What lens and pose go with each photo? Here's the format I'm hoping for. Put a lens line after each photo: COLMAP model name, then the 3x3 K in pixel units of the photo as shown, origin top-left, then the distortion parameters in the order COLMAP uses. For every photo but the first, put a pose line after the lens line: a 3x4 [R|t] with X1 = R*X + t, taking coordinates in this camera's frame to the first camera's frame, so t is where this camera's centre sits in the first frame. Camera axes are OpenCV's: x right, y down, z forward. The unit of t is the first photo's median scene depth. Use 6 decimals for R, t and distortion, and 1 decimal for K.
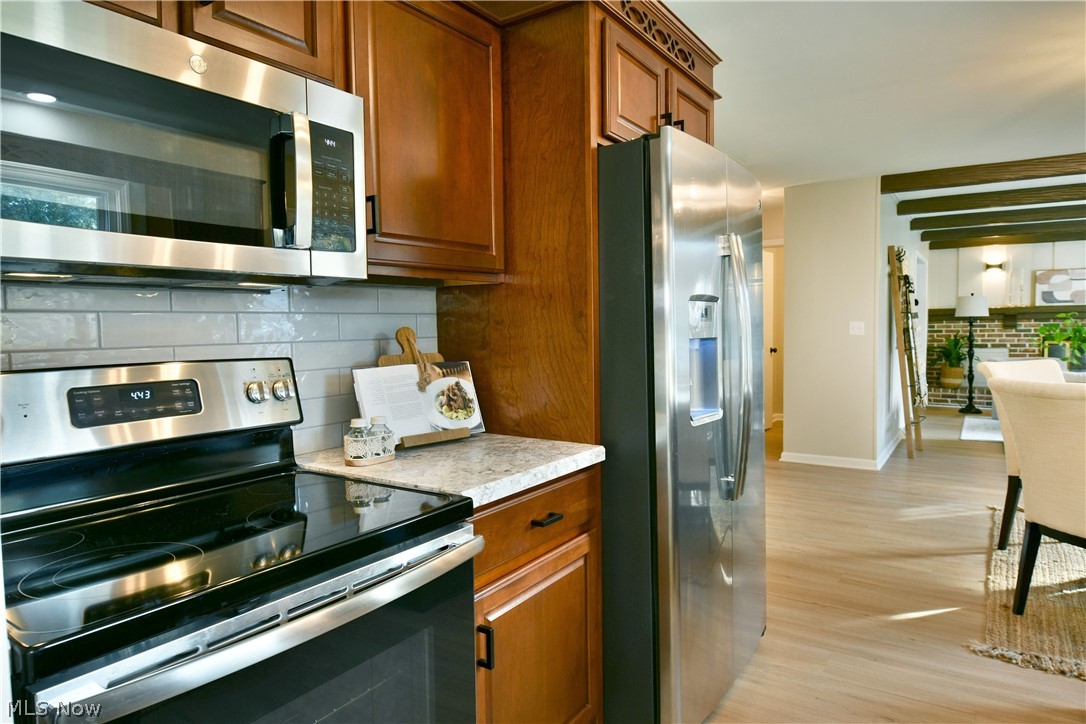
lens RADIAL K [[660.8, 0, 532.5], [0, 660.8, 359.0], [0, 0, 1]] dist [-0.010287, -0.005549]
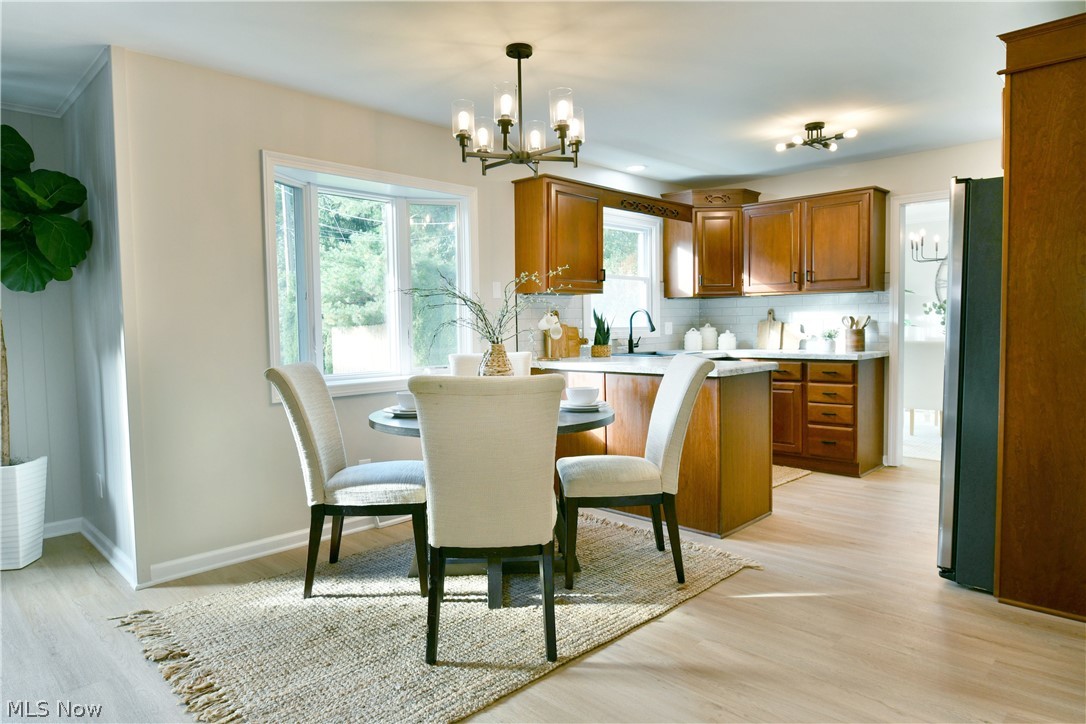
lens RADIAL K [[660.8, 0, 532.5], [0, 660.8, 359.0], [0, 0, 1]] dist [-0.010287, -0.005549]
pose [[-0.984157, 0.022561, 0.175855, 0.524298], [0.040700, 0.994131, 0.100231, -0.060369], [-0.172562, 0.105800, -0.979300, 1.377123]]
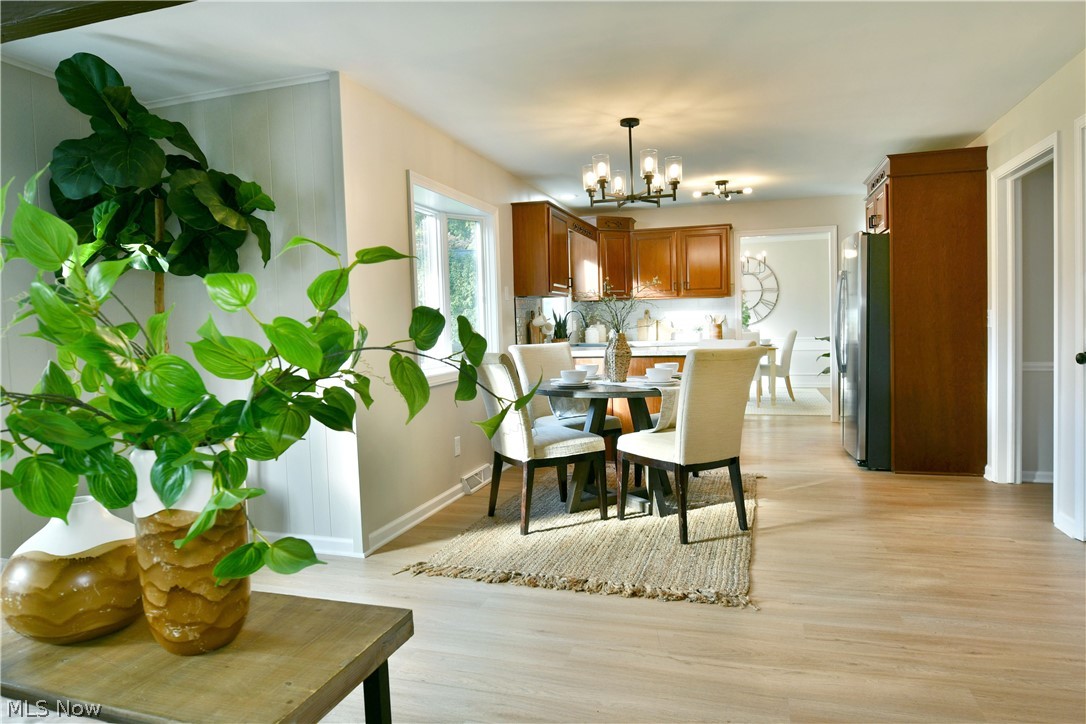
lens RADIAL K [[672.9, 0, 532.4], [0, 672.9, 346.4], [0, 0, 1]] dist [-0.012574, -0.002370]
pose [[-0.956014, 0.052218, -0.288635, 1.126999], [0.027331, 0.995603, 0.089592, -0.080029], [0.292044, 0.077762, -0.953238, 1.602429]]
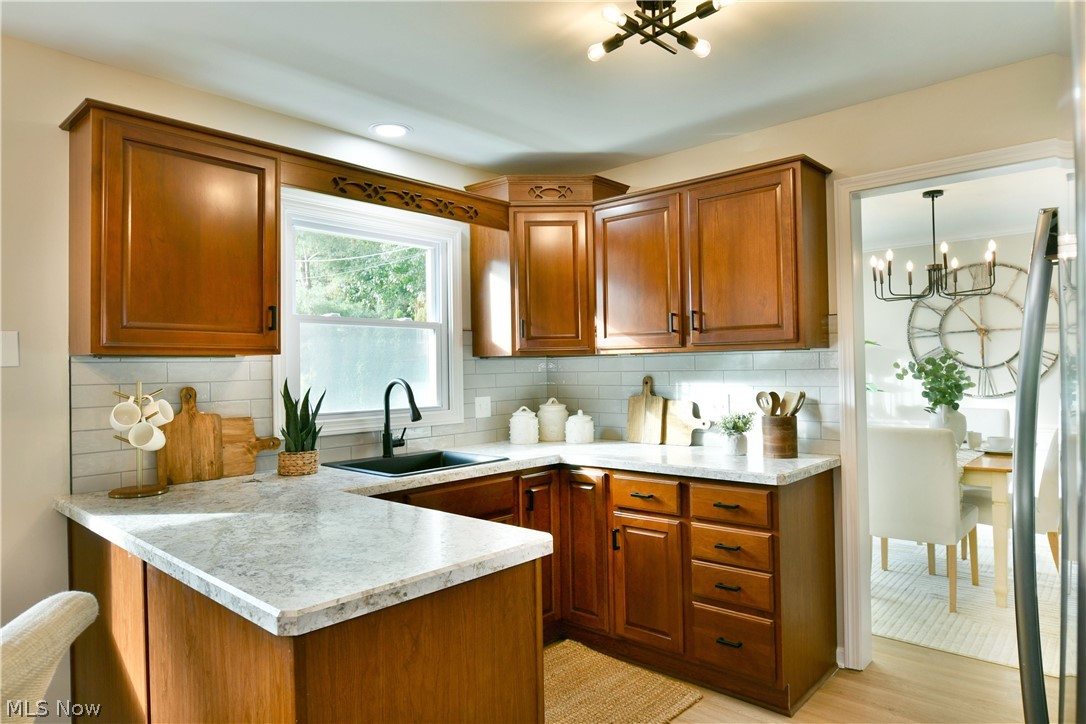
lens RADIAL K [[660.8, 0, 532.5], [0, 660.8, 359.0], [0, 0, 1]] dist [-0.010287, -0.005549]
pose [[-0.990498, 0.034166, 0.133218, 0.298471], [0.038700, 0.998751, 0.031590, -0.058228], [-0.131973, 0.036446, -0.990583, 0.747482]]
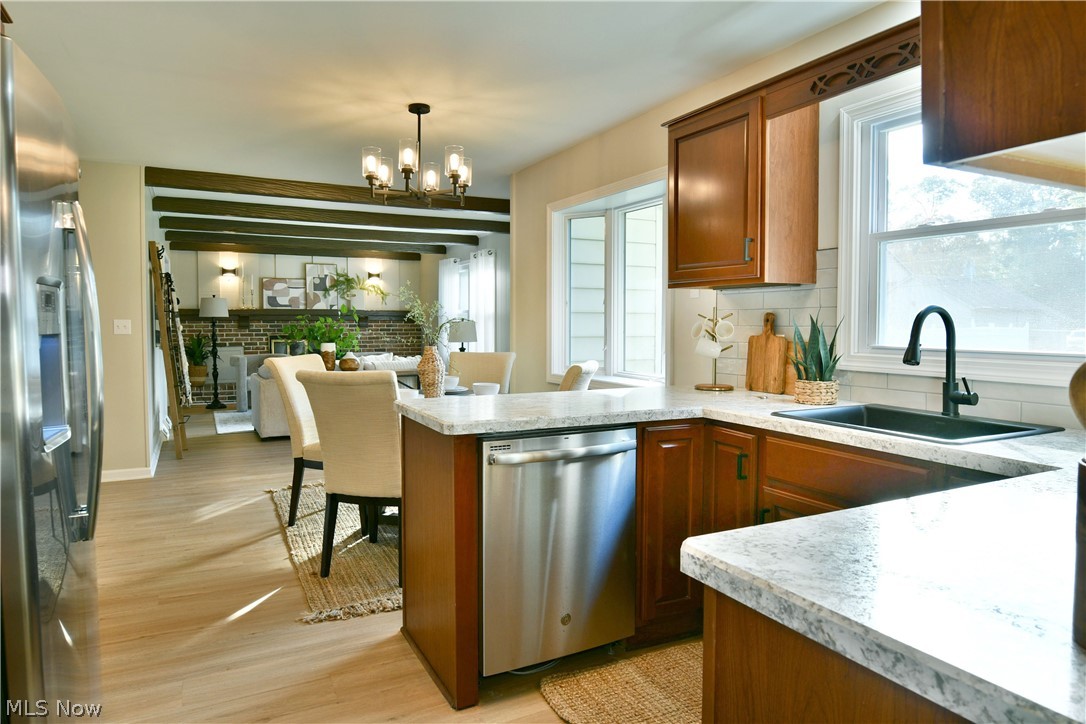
lens RADIAL K [[672.9, 0, 532.4], [0, 672.9, 346.4], [0, 0, 1]] dist [-0.012574, -0.002370]
pose [[0.480406, -0.017741, 0.876867, -0.068329], [0.036147, 0.999346, 0.000416, 0.001007], [-0.876301, 0.031497, 0.480733, 0.072698]]
